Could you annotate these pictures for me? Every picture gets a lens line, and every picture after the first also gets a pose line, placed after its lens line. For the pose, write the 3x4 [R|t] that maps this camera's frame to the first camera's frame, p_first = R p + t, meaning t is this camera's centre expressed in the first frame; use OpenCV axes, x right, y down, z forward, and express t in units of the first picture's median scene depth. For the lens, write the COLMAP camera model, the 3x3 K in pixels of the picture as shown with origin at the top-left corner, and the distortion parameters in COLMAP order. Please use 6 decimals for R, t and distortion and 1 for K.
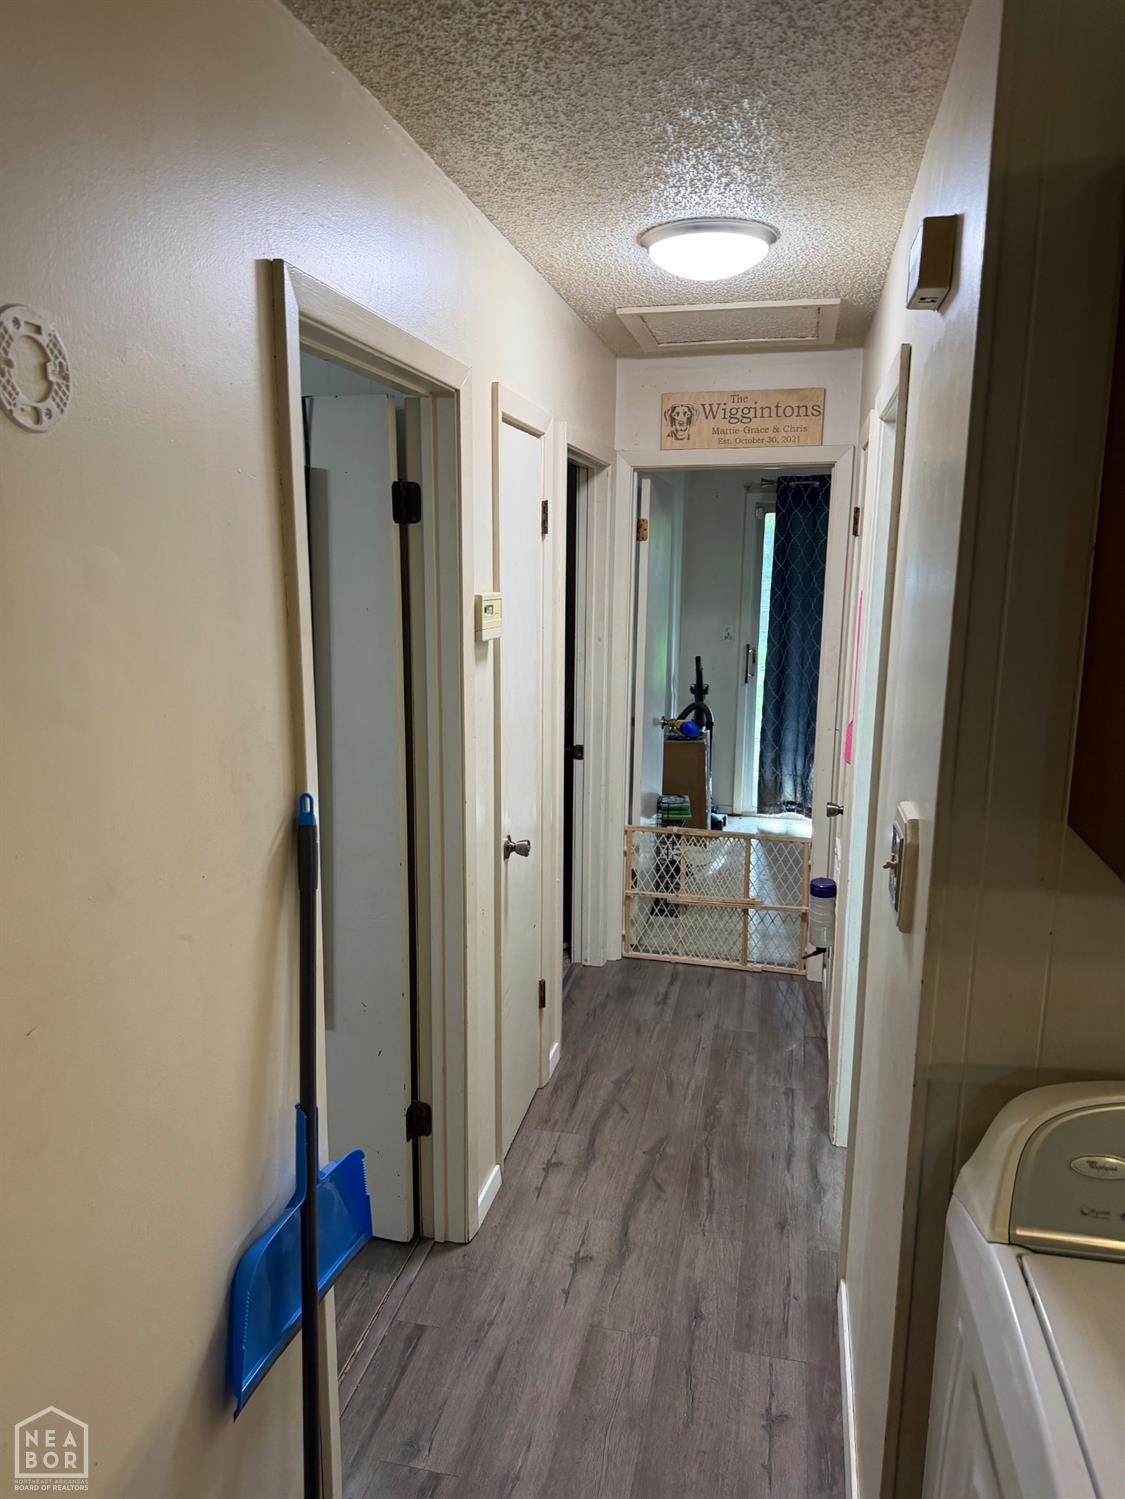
lens RADIAL K [[1063.8, 0, 558.9], [0, 1063.8, 757.1], [0, 0, 1]] dist [0.000720, -0.000362]
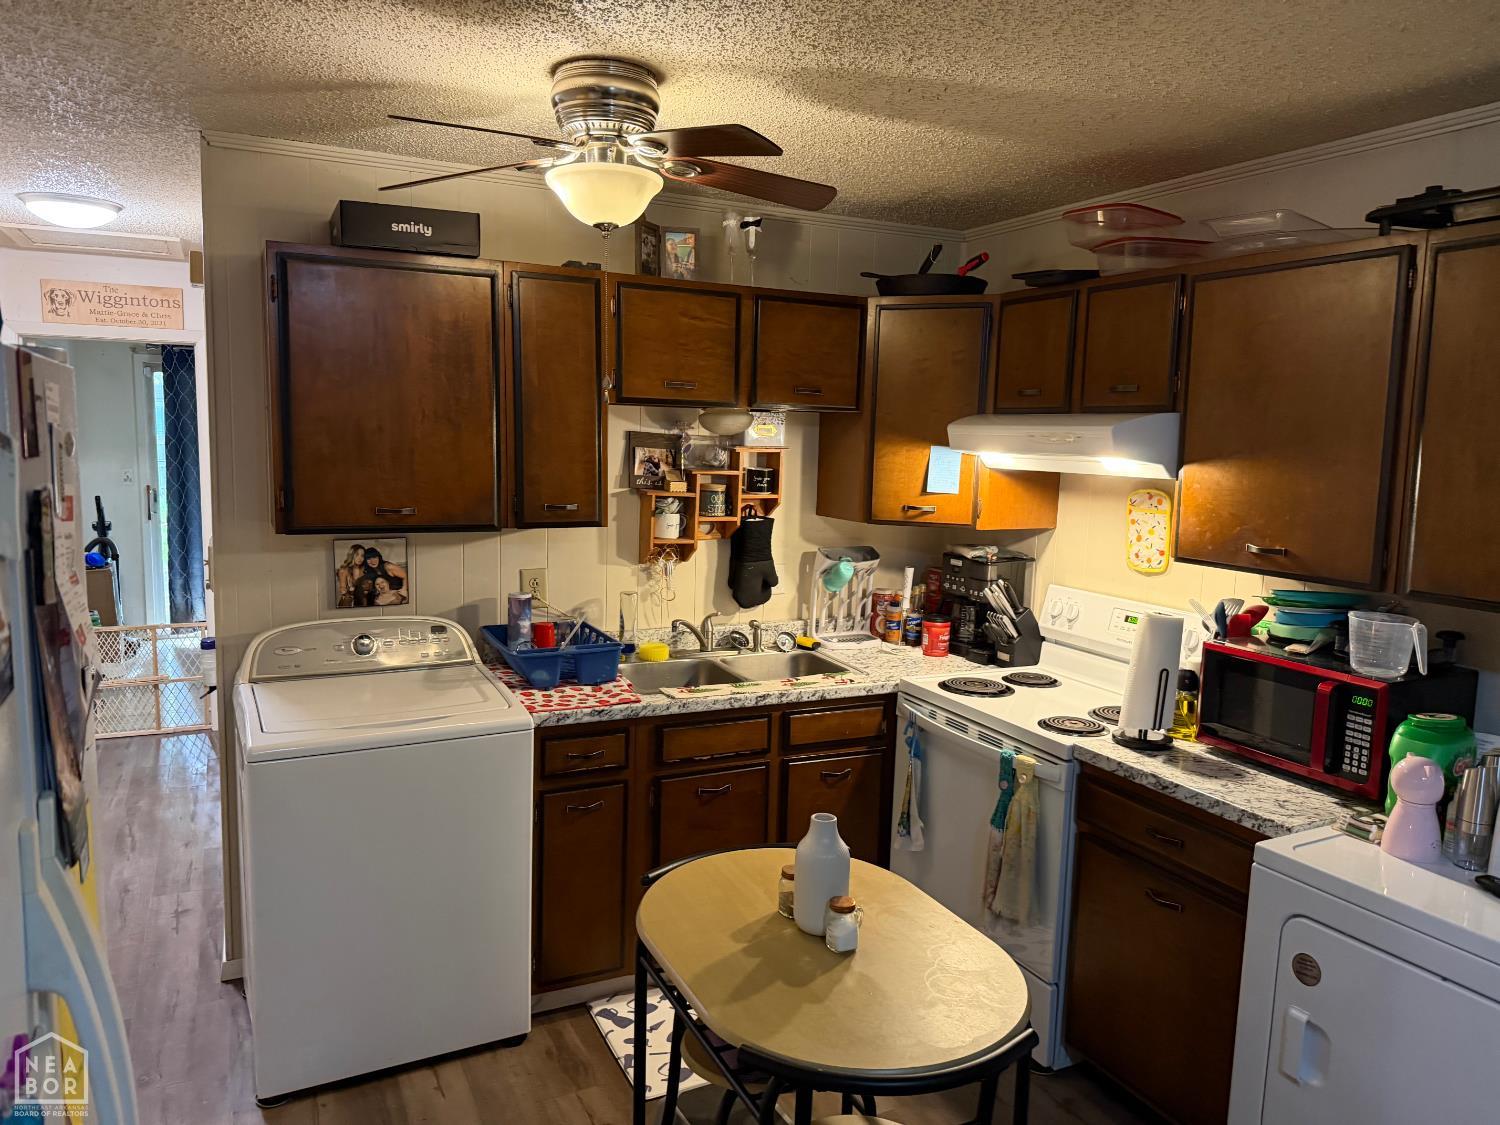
lens RADIAL K [[1064.5, 0, 759.0], [0, 1064.5, 568.6], [0, 0, 1]] dist [0.000720, -0.000362]
pose [[0.777987, -0.070861, 0.624271, -0.052846], [0.096764, 0.995278, -0.007616, 0.093153], [-0.620784, 0.066332, 0.781171, -0.494065]]
